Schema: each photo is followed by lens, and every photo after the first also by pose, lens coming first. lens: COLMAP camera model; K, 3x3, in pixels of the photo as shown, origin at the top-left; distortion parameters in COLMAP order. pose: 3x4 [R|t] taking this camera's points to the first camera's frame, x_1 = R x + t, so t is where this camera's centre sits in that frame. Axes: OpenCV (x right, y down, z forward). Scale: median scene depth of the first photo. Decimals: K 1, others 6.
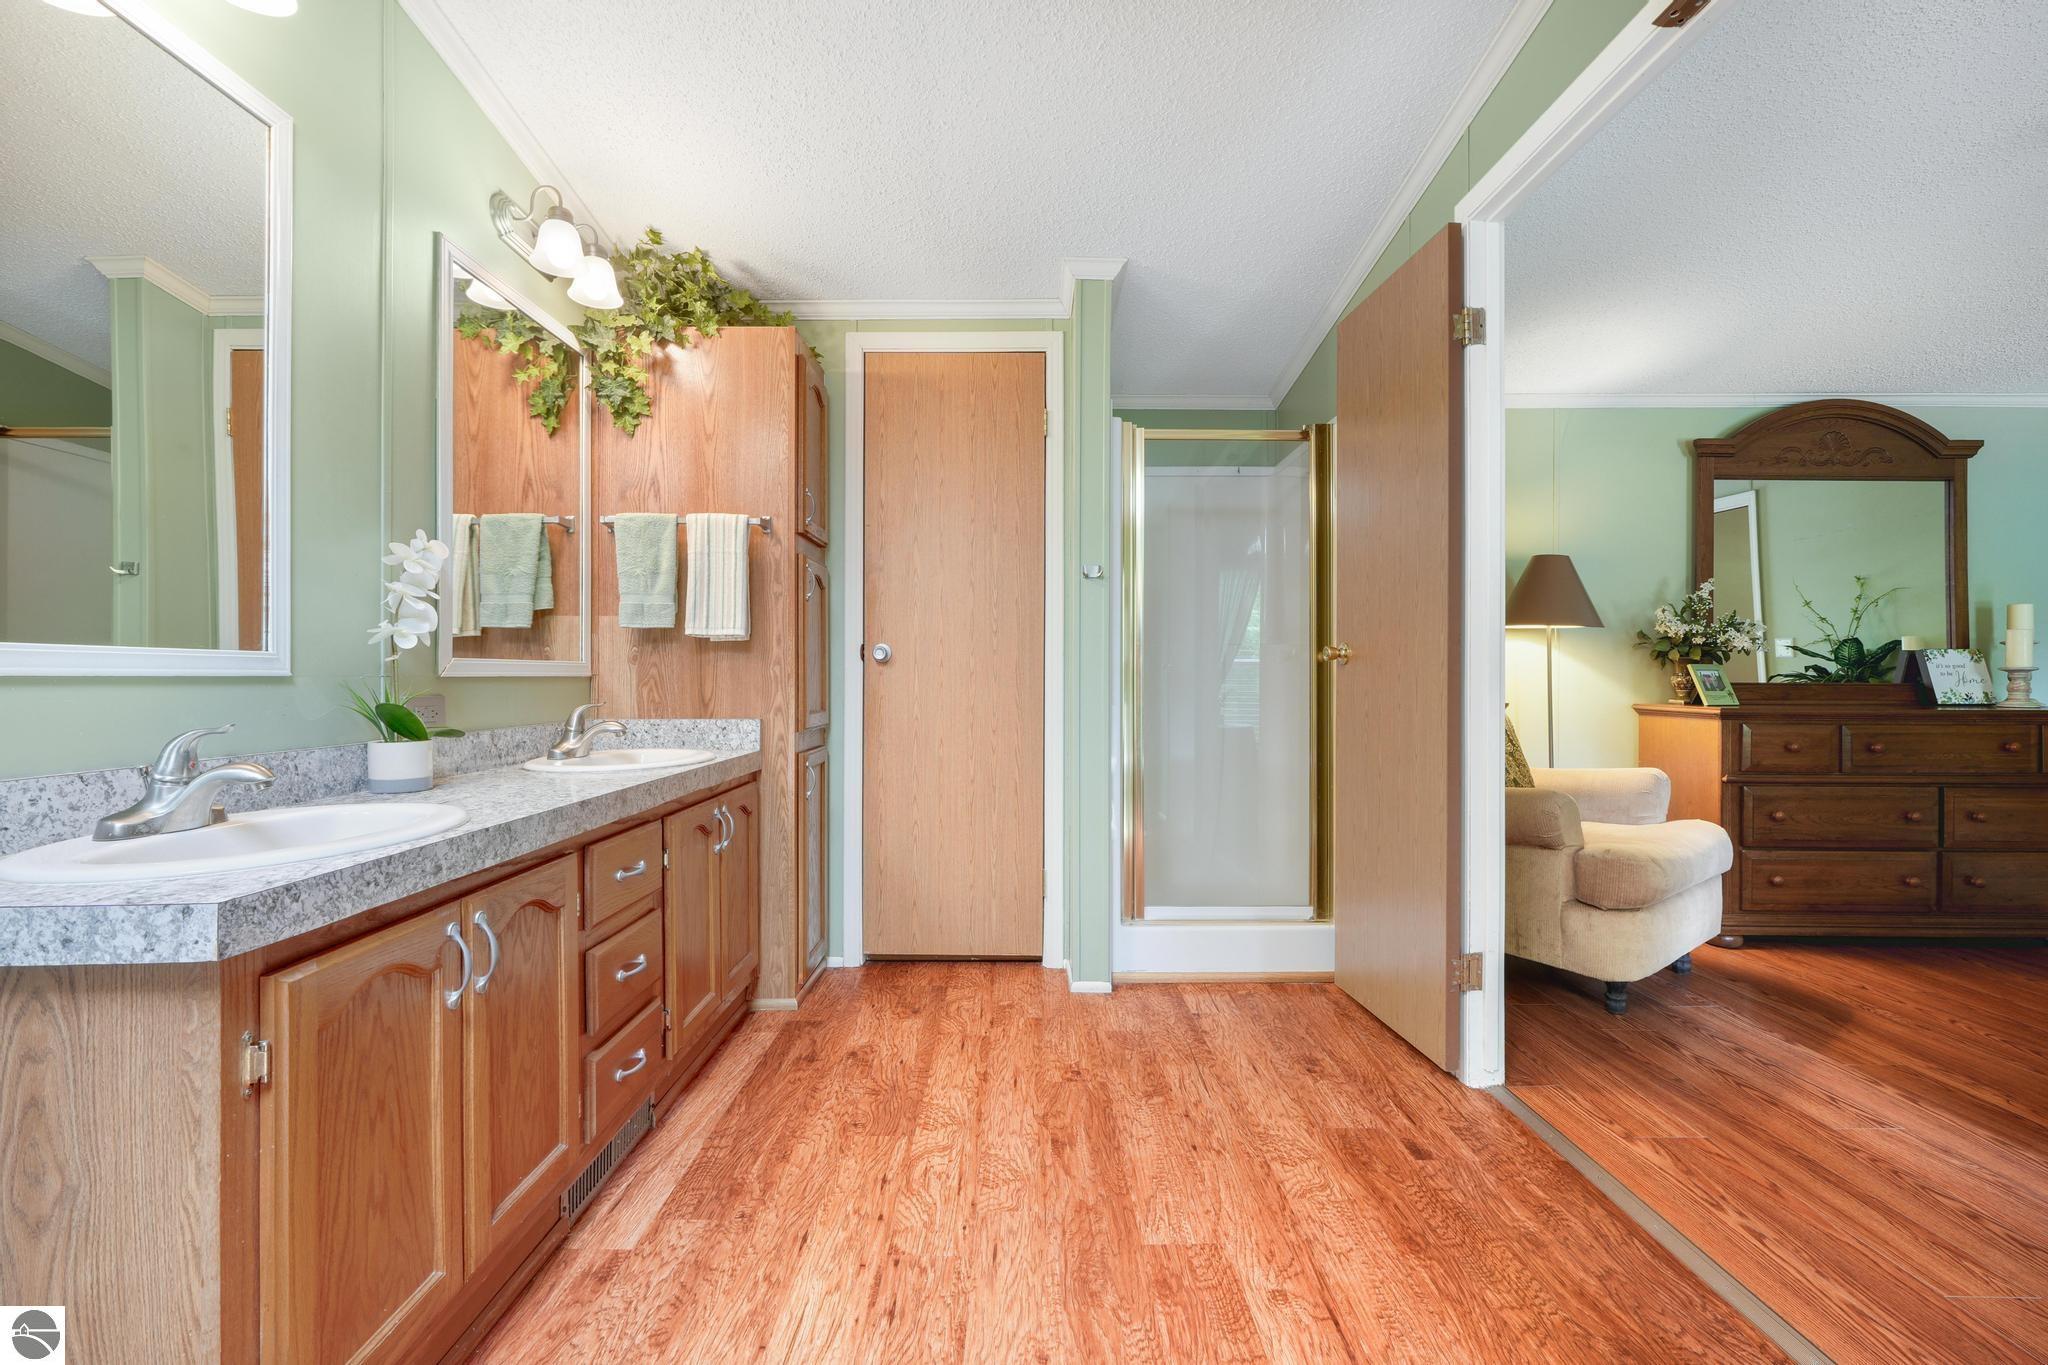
lens RADIAL K [[891.3, 0, 1028.7], [0, 891.3, 675.1], [0, 0, 1]] dist [-0.010245, 0.004895]
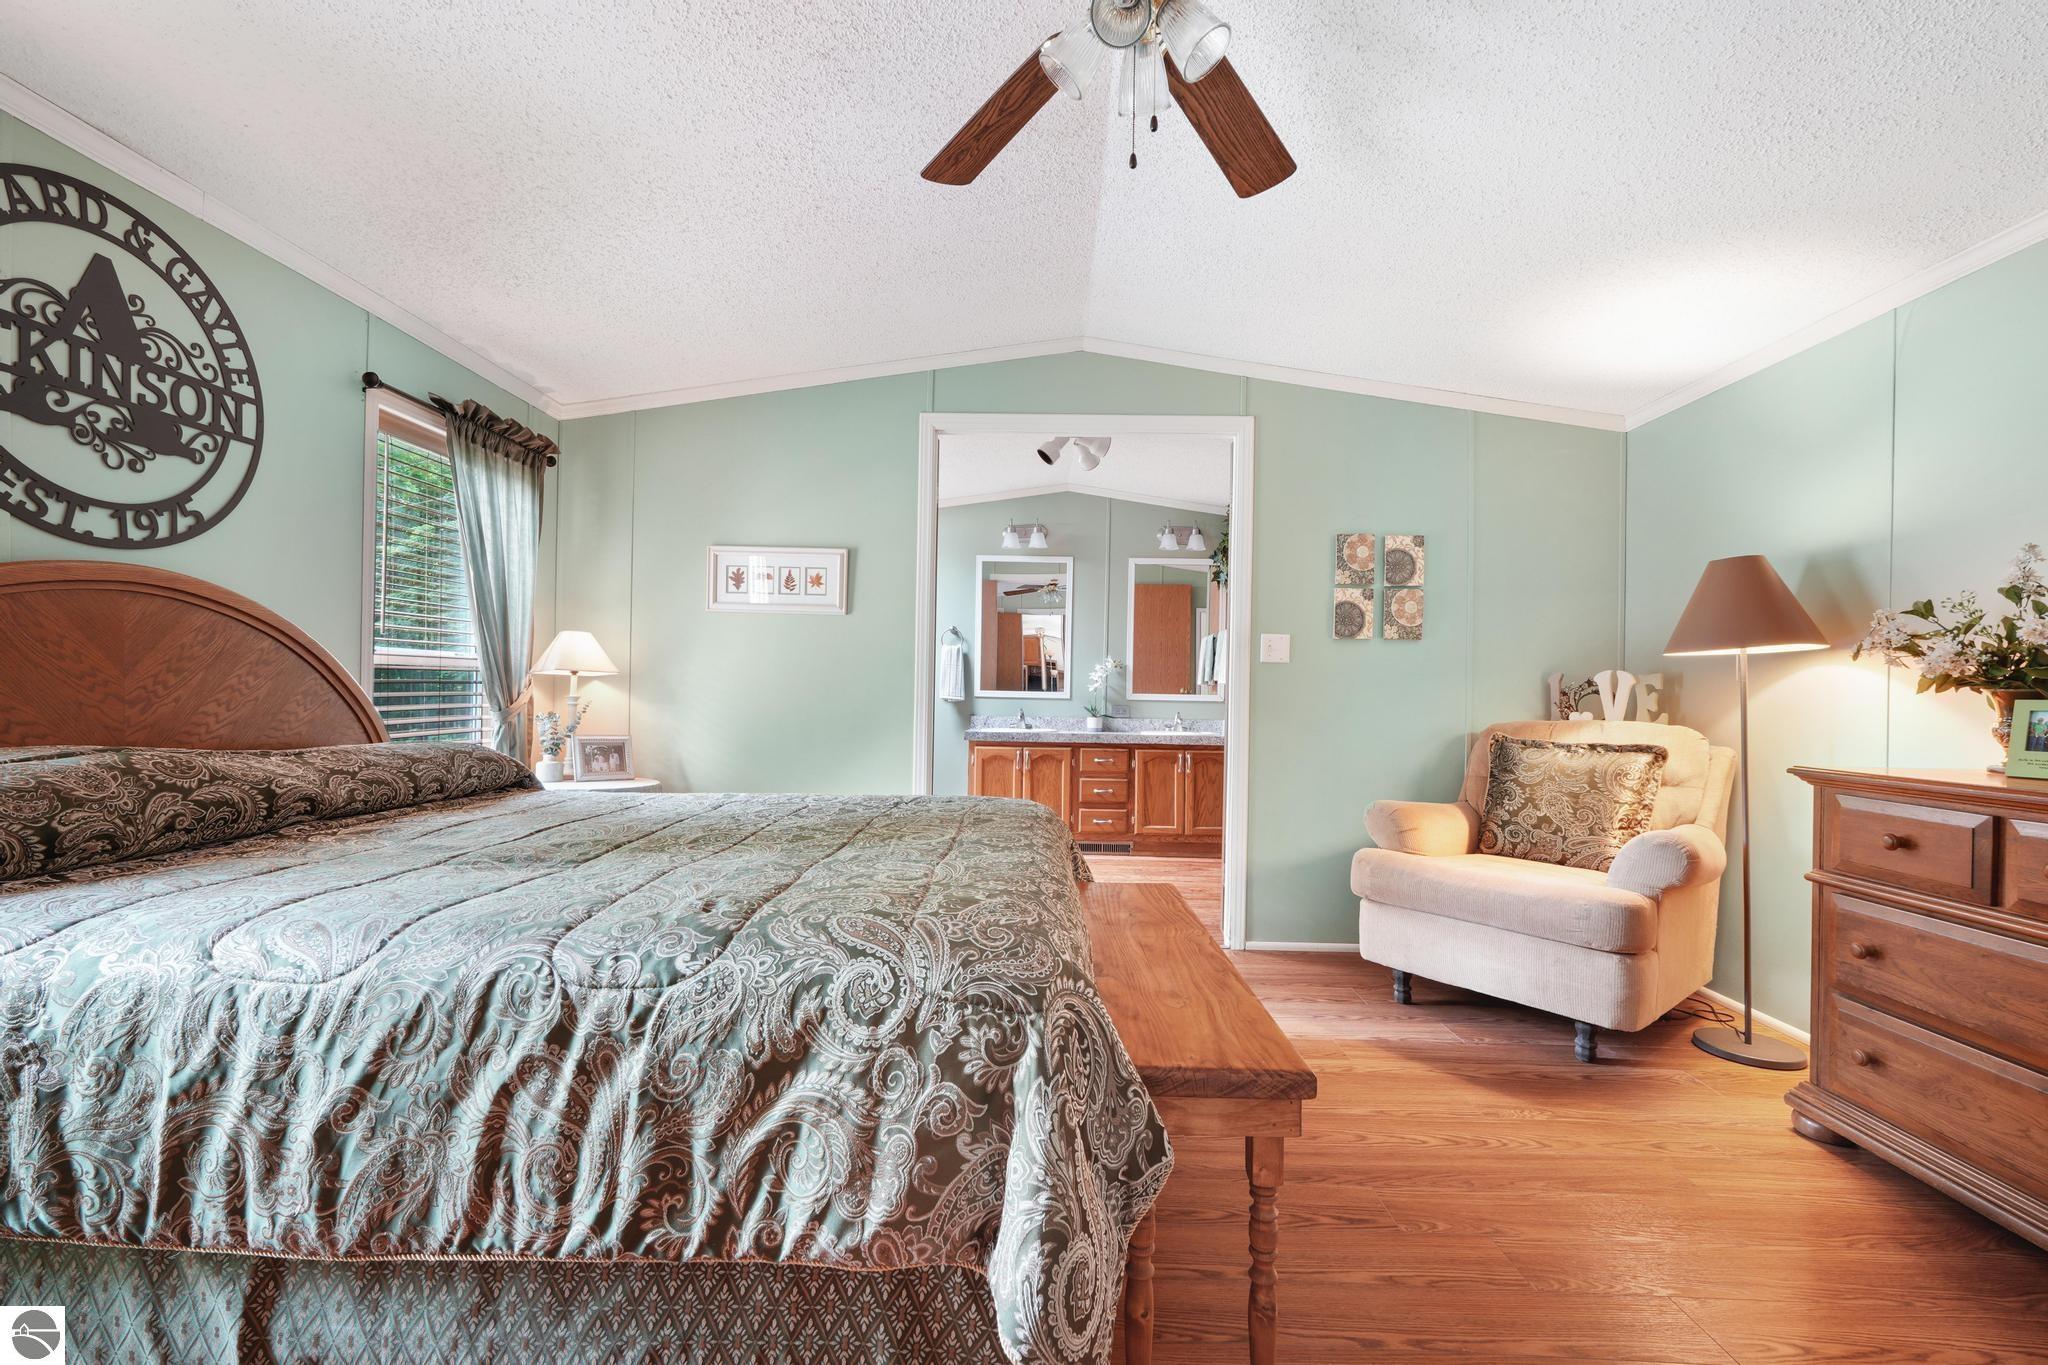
lens RADIAL K [[891.3, 0, 1021.5], [0, 891.3, 684.1], [0, 0, 1]] dist [-0.010245, 0.004895]
pose [[-0.026450, -0.008485, -0.999614, 1.893485], [-0.014106, 0.999868, -0.008114, -0.016037], [0.999551, 0.013886, -0.026566, 0.542382]]
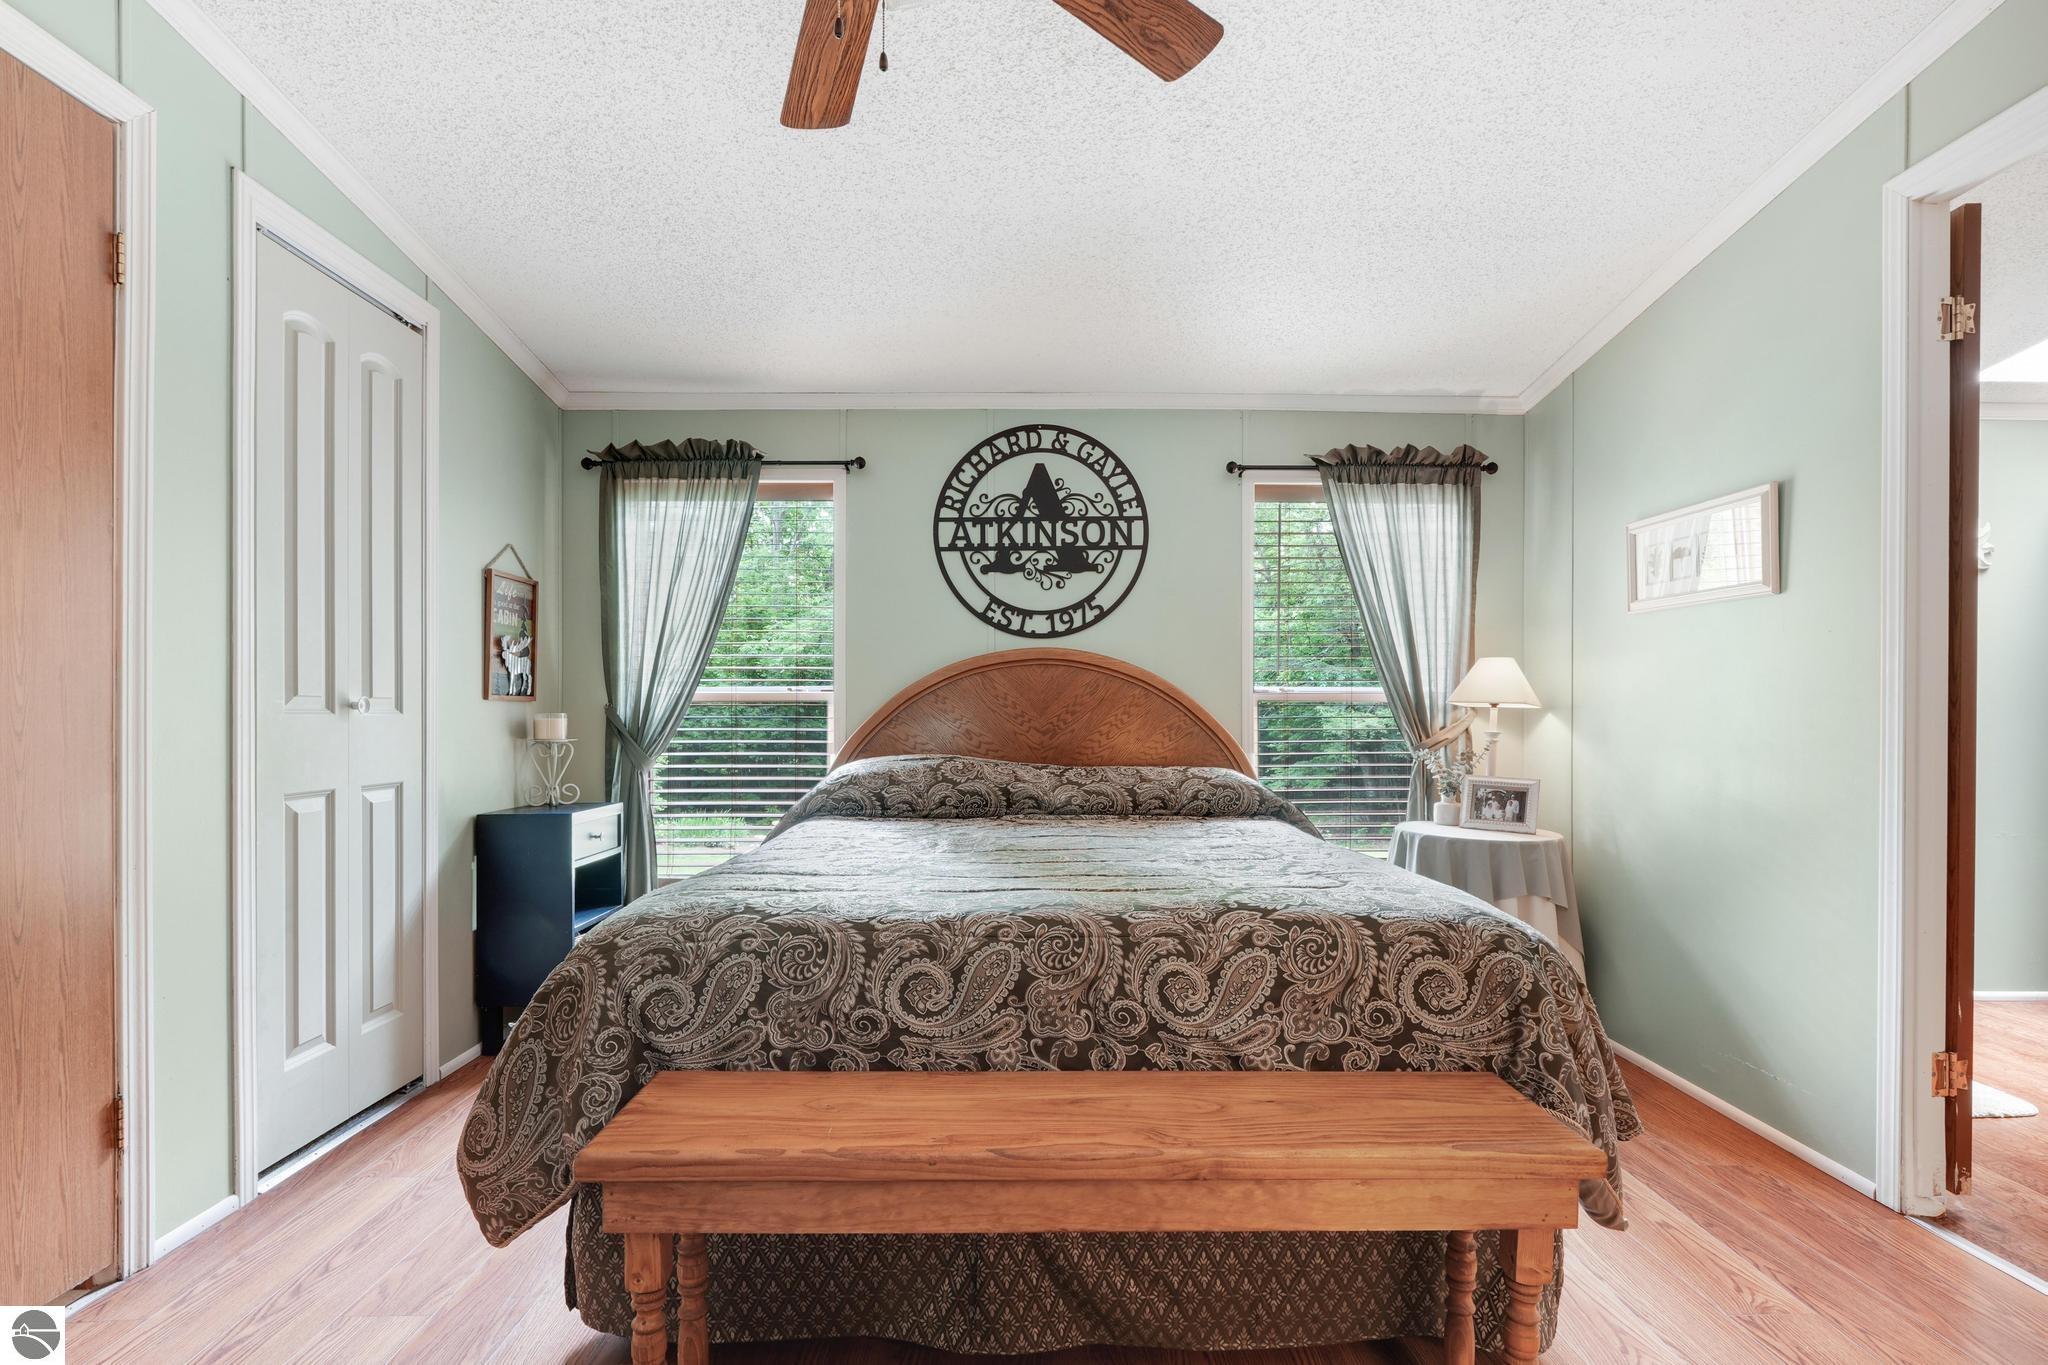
lens RADIAL K [[1007.5, 0, 1006.0], [0, 1007.5, 719.3], [0, 0, 1]] dist [0.001567, 0.002794]
pose [[-0.999986, -0.000954, -0.005151, 1.192199], [-0.000975, 0.999991, 0.004037, -0.019829], [0.005147, 0.004042, -0.999979, 1.182191]]
